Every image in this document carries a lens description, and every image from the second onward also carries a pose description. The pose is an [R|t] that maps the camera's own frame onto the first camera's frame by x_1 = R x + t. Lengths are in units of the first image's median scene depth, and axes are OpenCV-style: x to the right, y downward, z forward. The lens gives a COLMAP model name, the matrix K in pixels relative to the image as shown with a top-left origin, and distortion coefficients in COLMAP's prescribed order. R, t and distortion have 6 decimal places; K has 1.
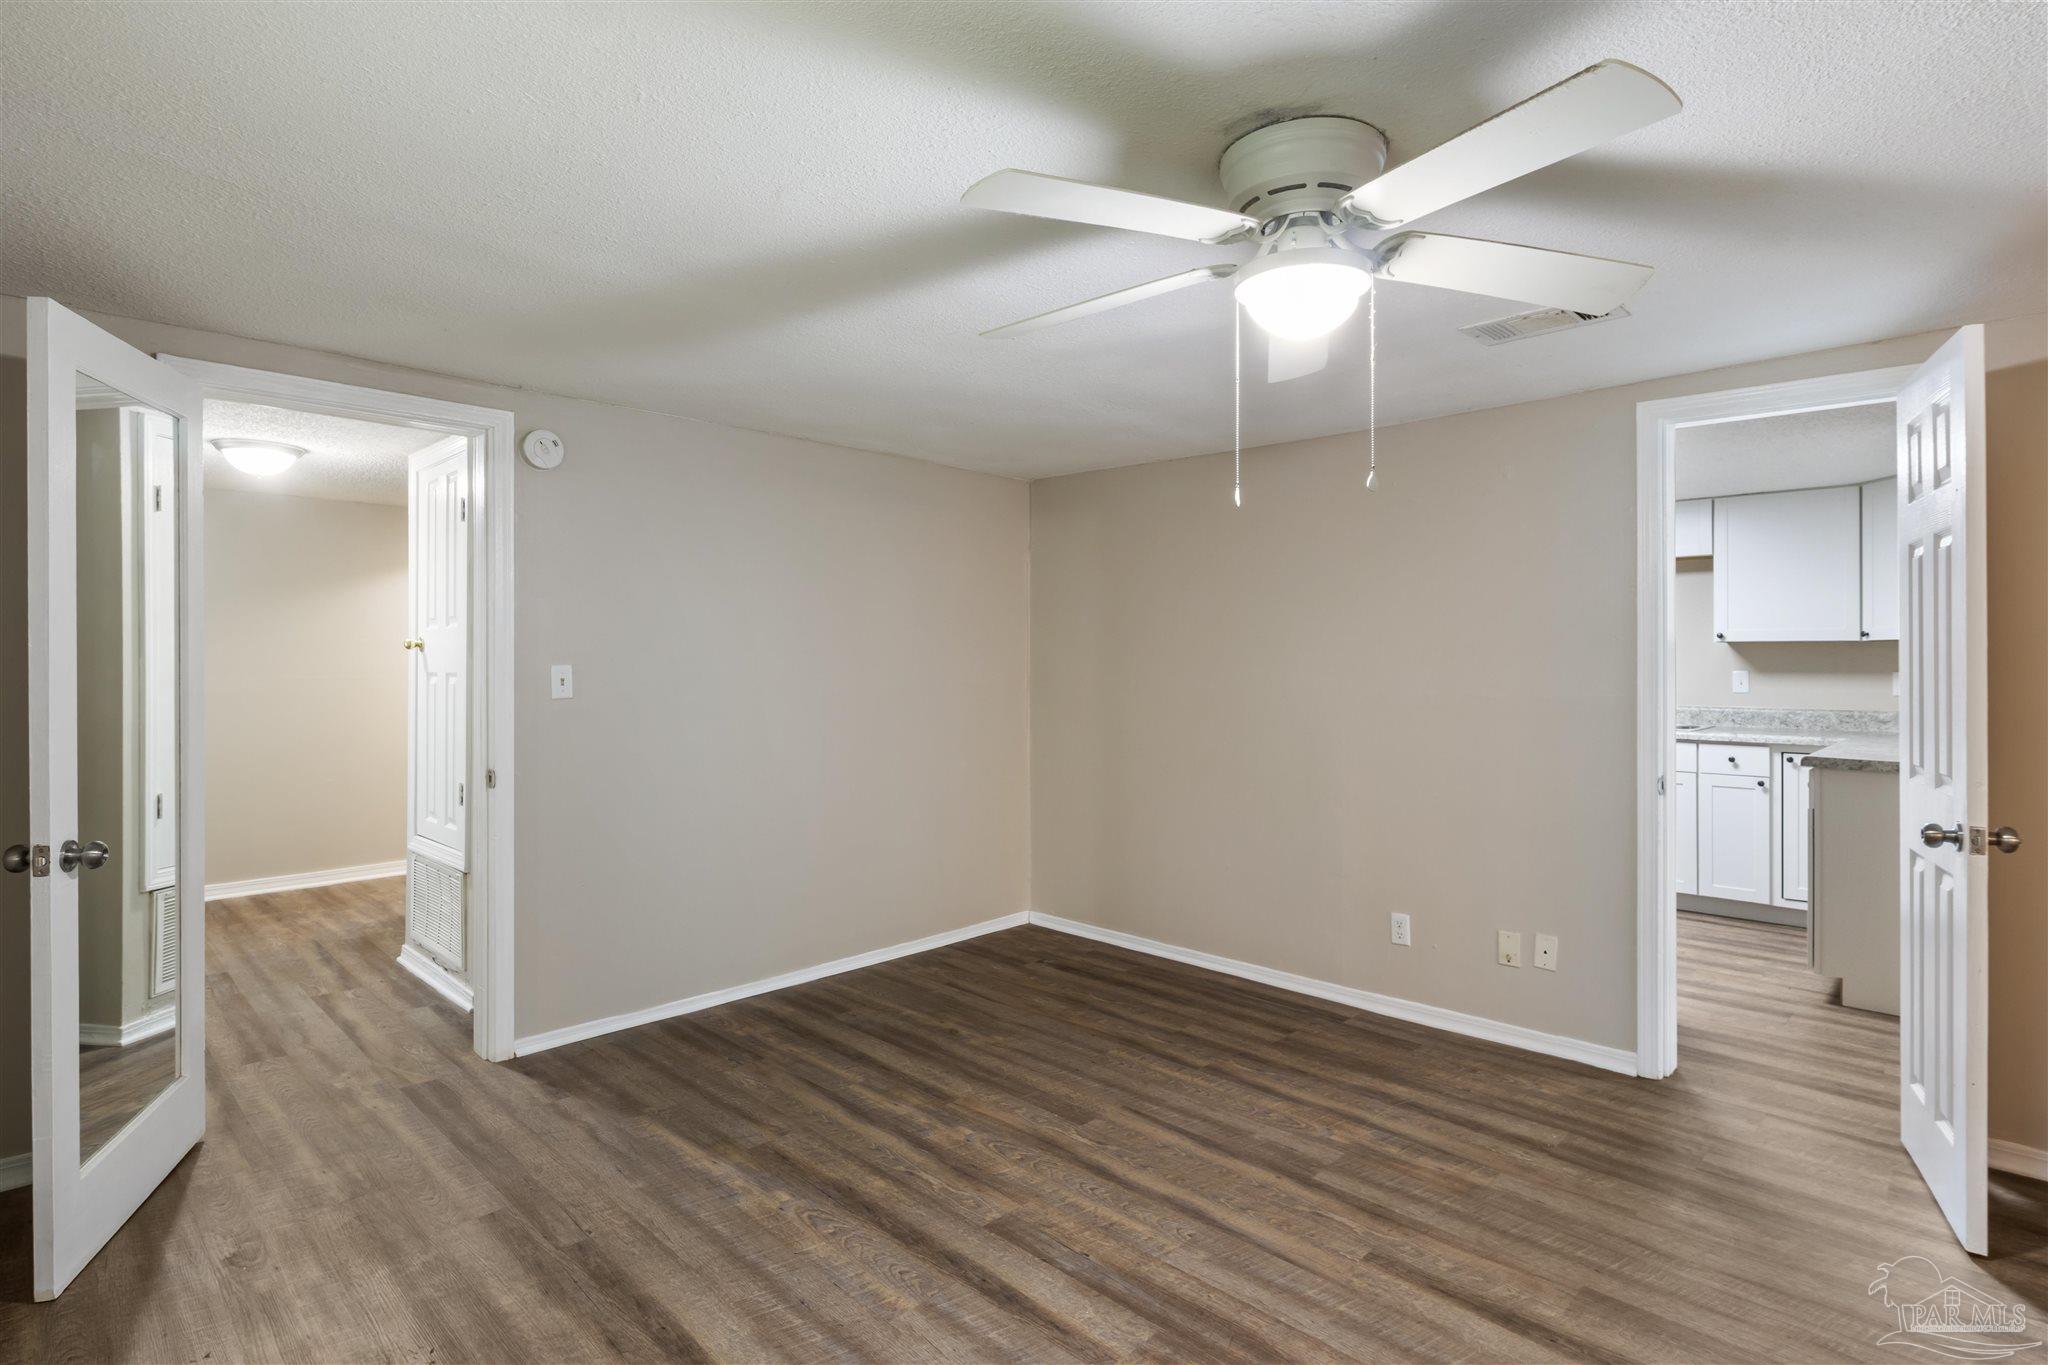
lens RADIAL K [[1032.2, 0, 1028.4], [0, 1032.2, 657.0], [0, 0, 1]] dist [-0.005231, -0.001044]
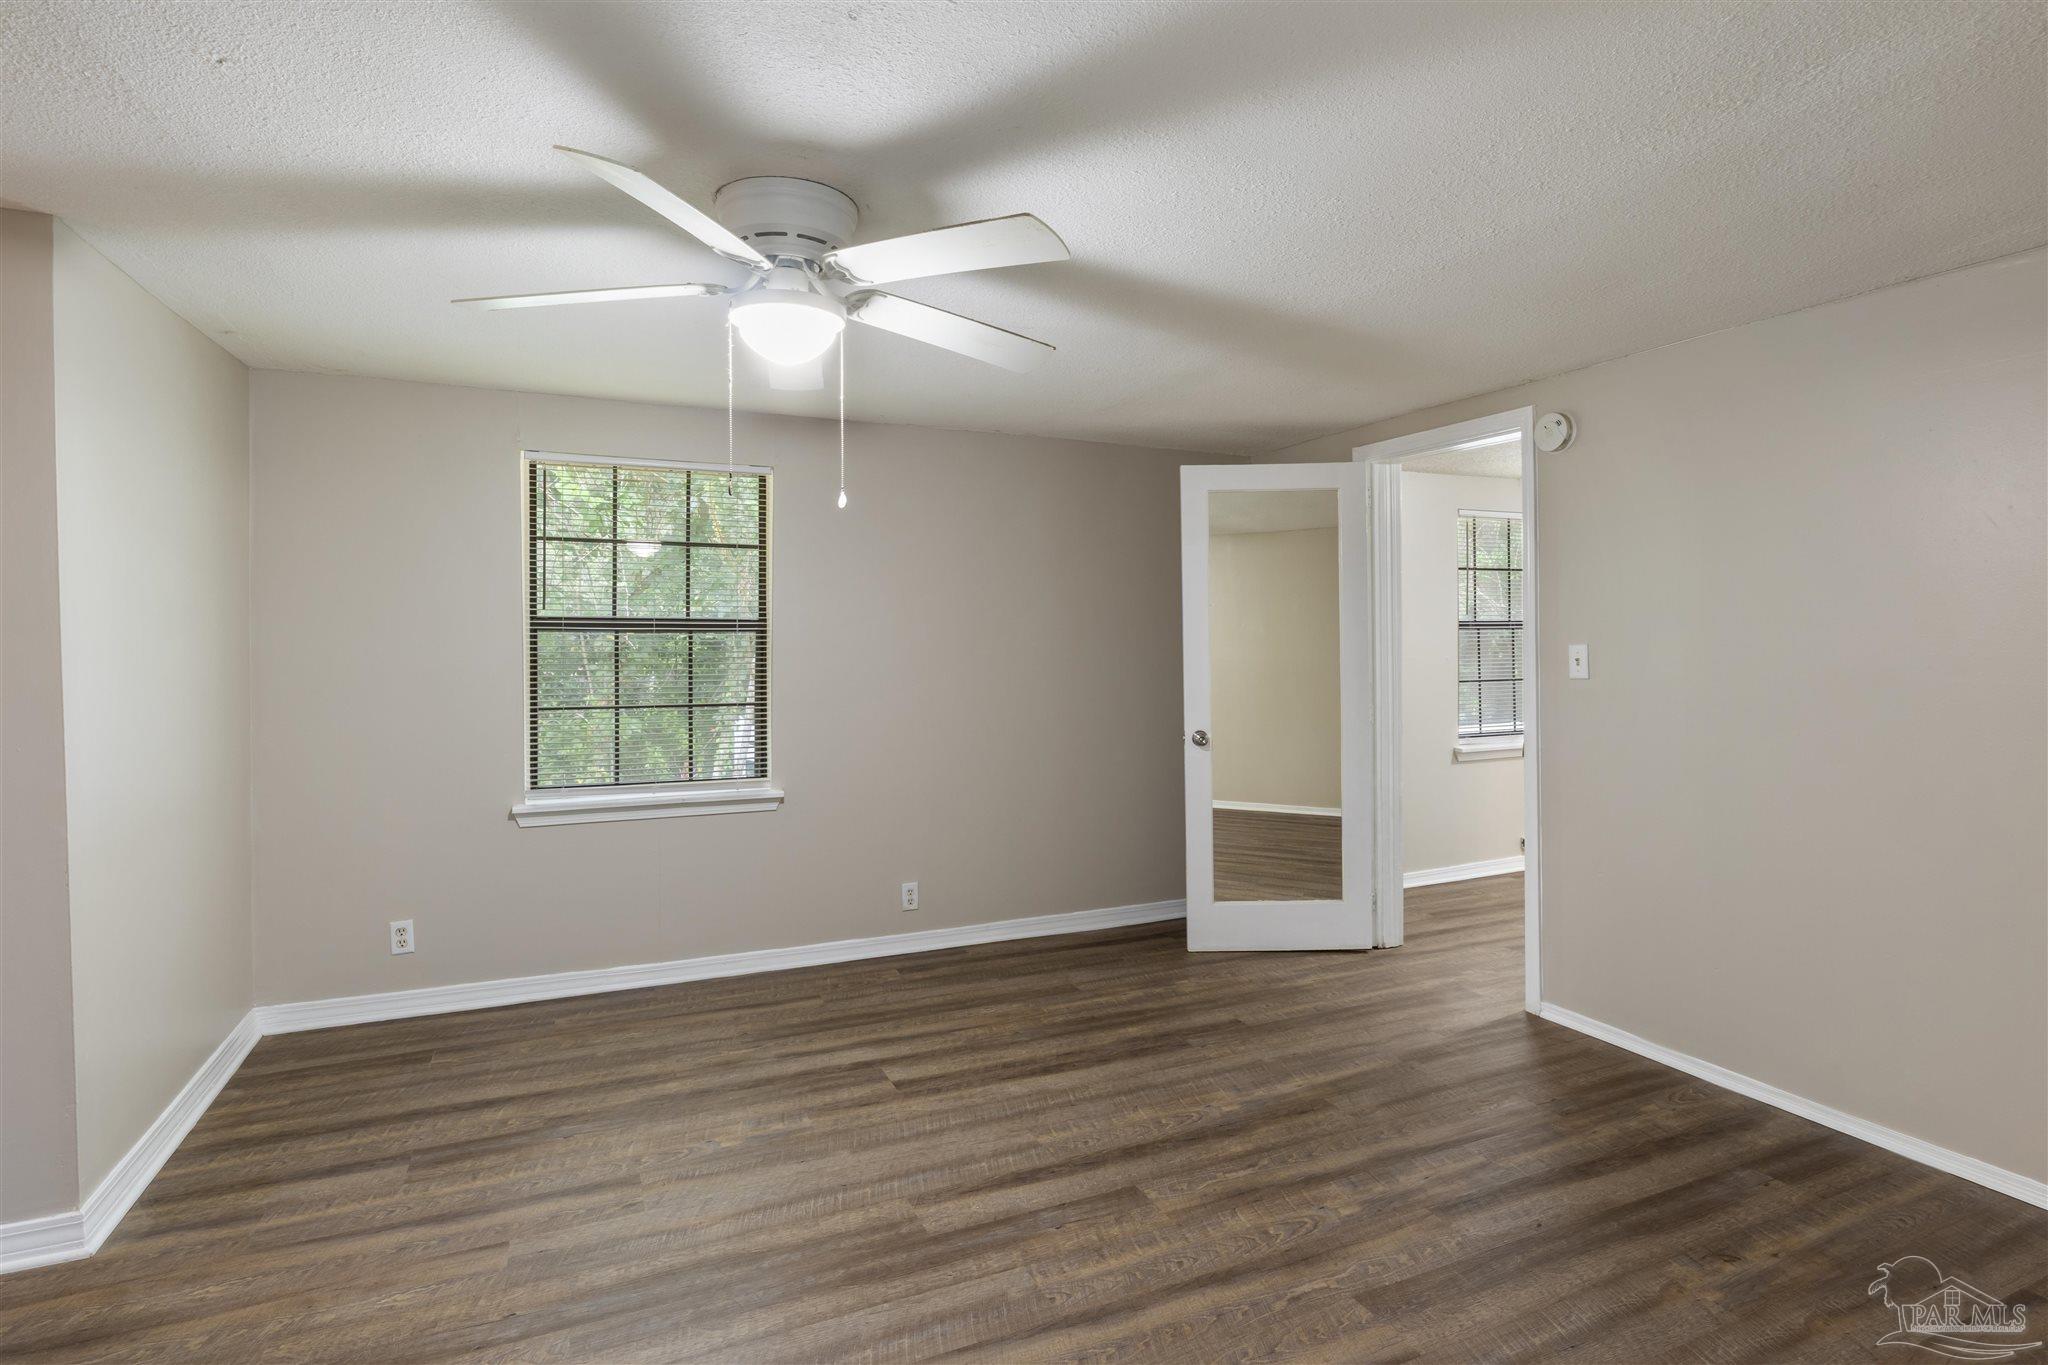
lens RADIAL K [[1032.2, 0, 1028.4], [0, 1032.2, 657.0], [0, 0, 1]] dist [-0.005231, -0.001044]
pose [[-0.367647, 0.013800, -0.929863, 0.754601], [0.005432, 0.999905, 0.012692, 0.005033], [0.929950, -0.000385, -0.367686, 1.014531]]
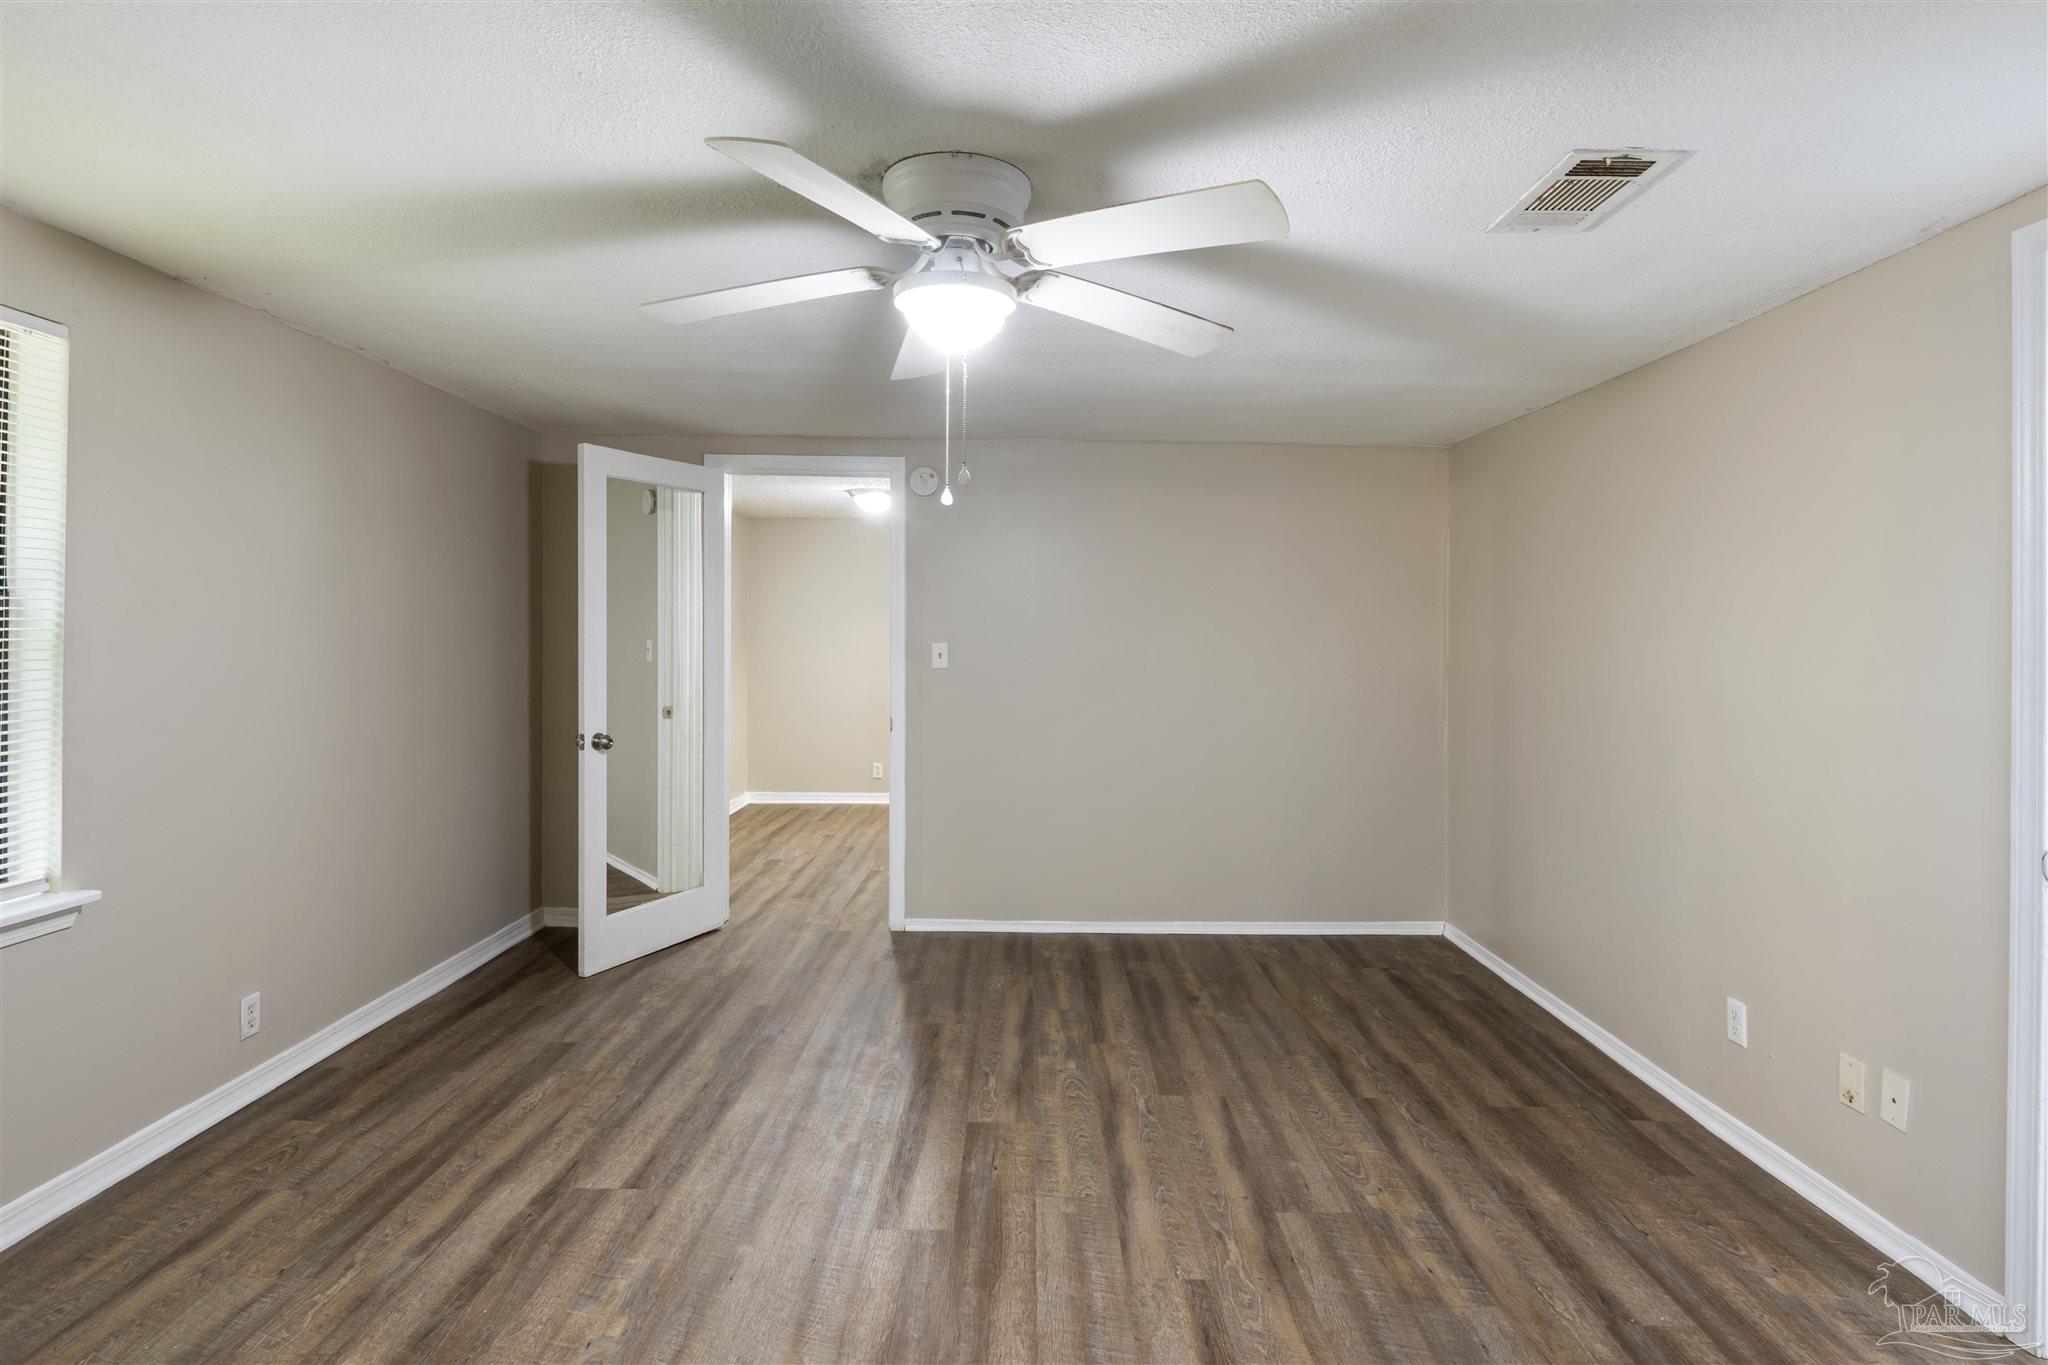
lens RADIAL K [[1044.3, 0, 1025.0], [0, 1044.3, 642.0], [0, 0, 1]] dist [-0.008055, 0.000042]
pose [[0.697722, 0.010941, -0.716285, 0.672230], [-0.008329, 0.999940, 0.007161, -0.004337], [0.716321, 0.000970, 0.697771, 0.169823]]
